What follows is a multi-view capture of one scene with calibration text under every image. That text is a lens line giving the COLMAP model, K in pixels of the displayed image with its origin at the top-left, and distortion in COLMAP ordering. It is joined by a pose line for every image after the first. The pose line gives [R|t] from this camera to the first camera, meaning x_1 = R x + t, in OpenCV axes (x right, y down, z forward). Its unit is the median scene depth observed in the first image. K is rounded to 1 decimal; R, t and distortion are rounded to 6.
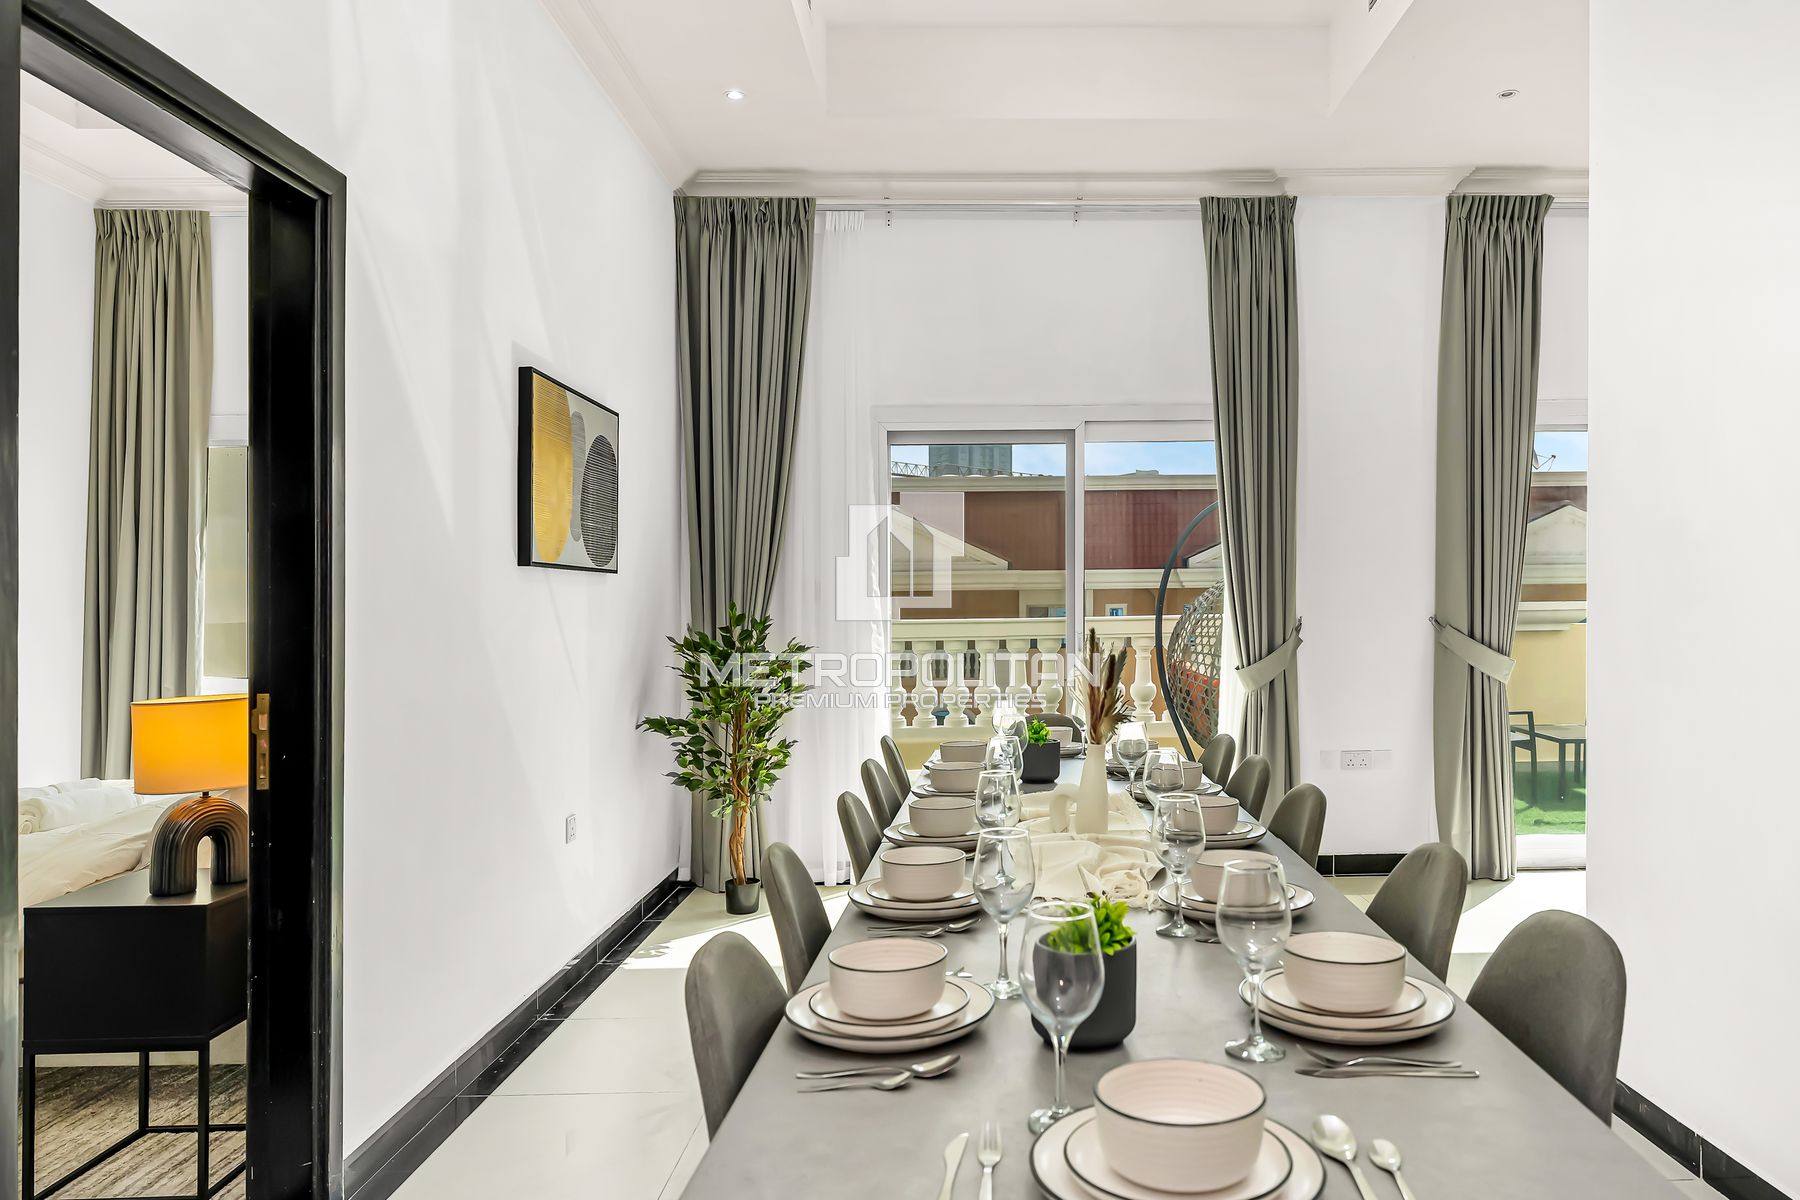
lens RADIAL K [[1032.6, 0, 919.3], [0, 1032.6, 599.0], [0, 0, 1]] dist [0.003616, 0.002147]
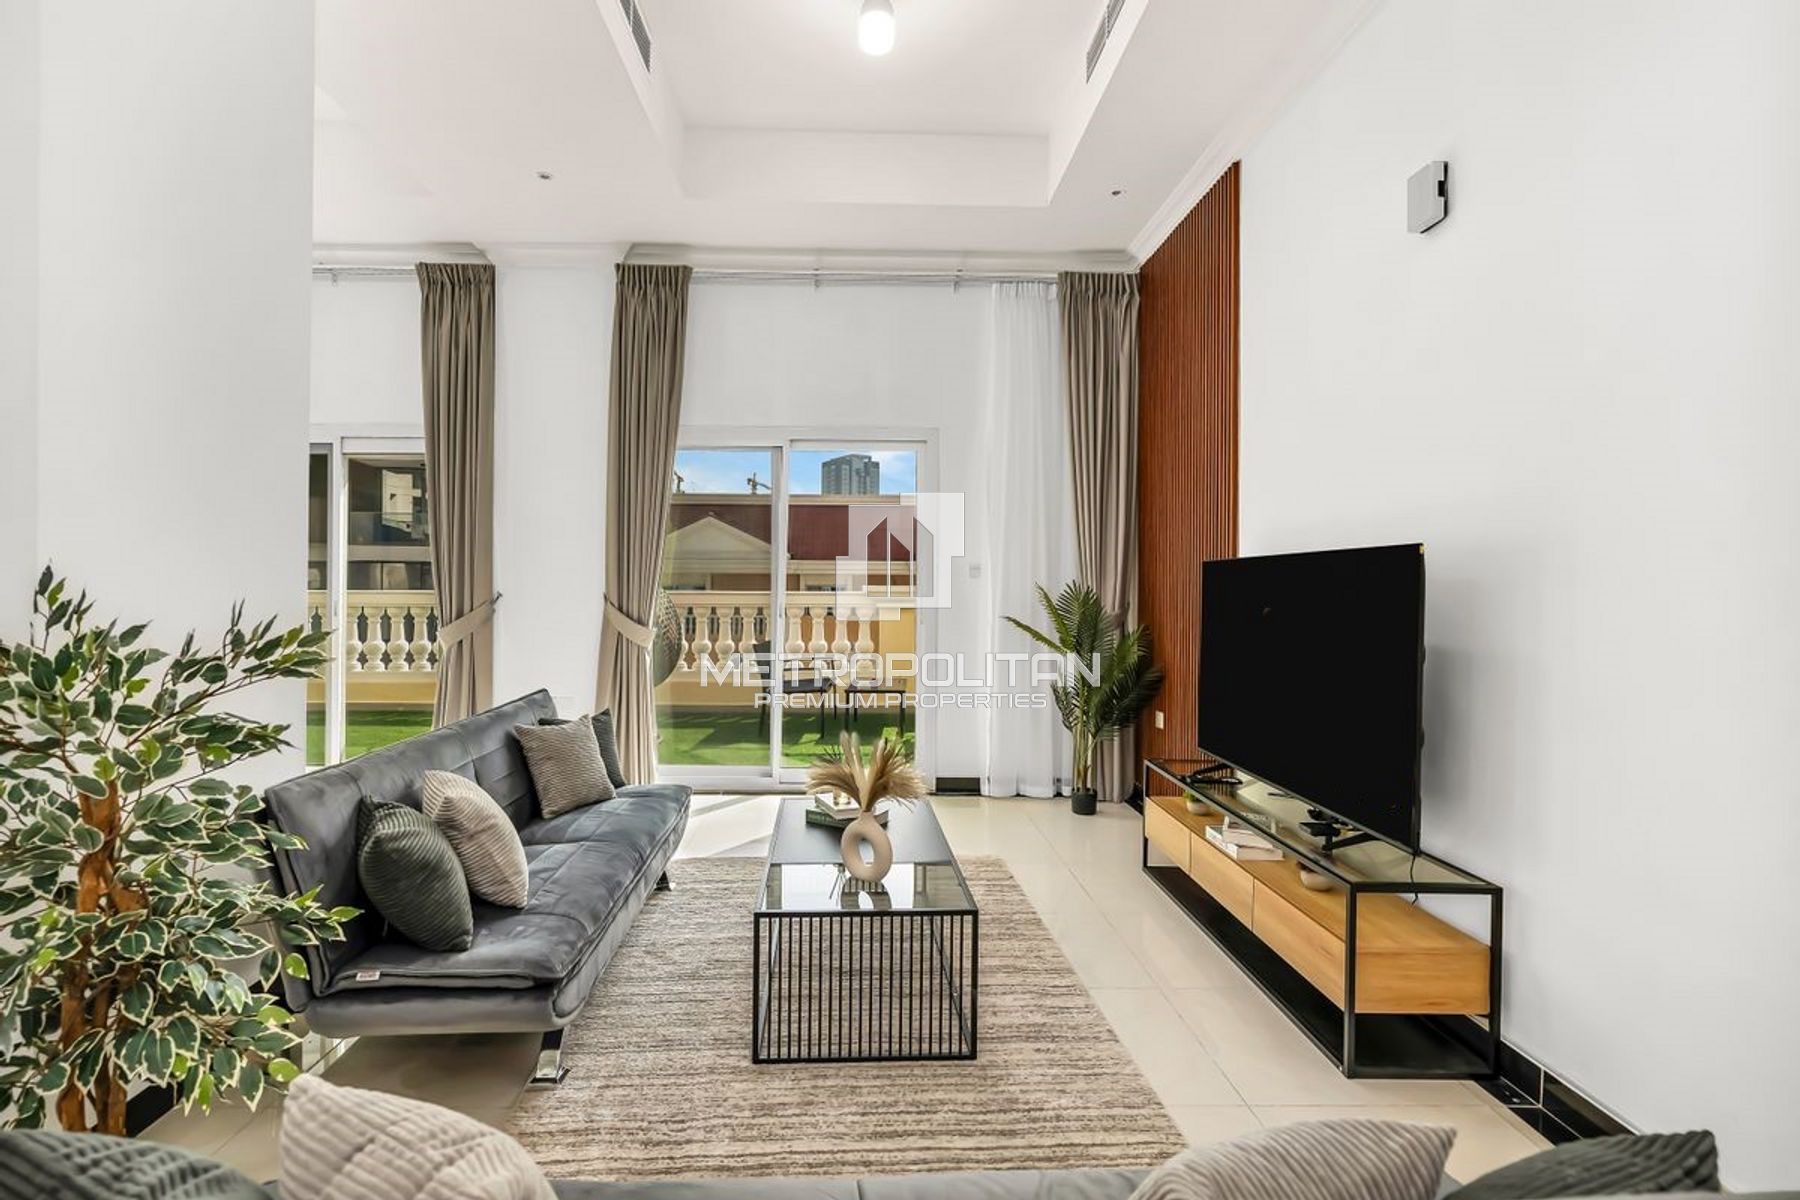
lens RADIAL K [[801.2, 0, 906.0], [0, 801.2, 589.9], [0, 0, 1]] dist [-0.004783, -0.000258]
pose [[0.999480, 0.024561, -0.020882, 0.910817], [-0.024373, 0.999660, 0.009234, -0.003634], [0.021101, -0.008720, 0.999739, 0.006928]]
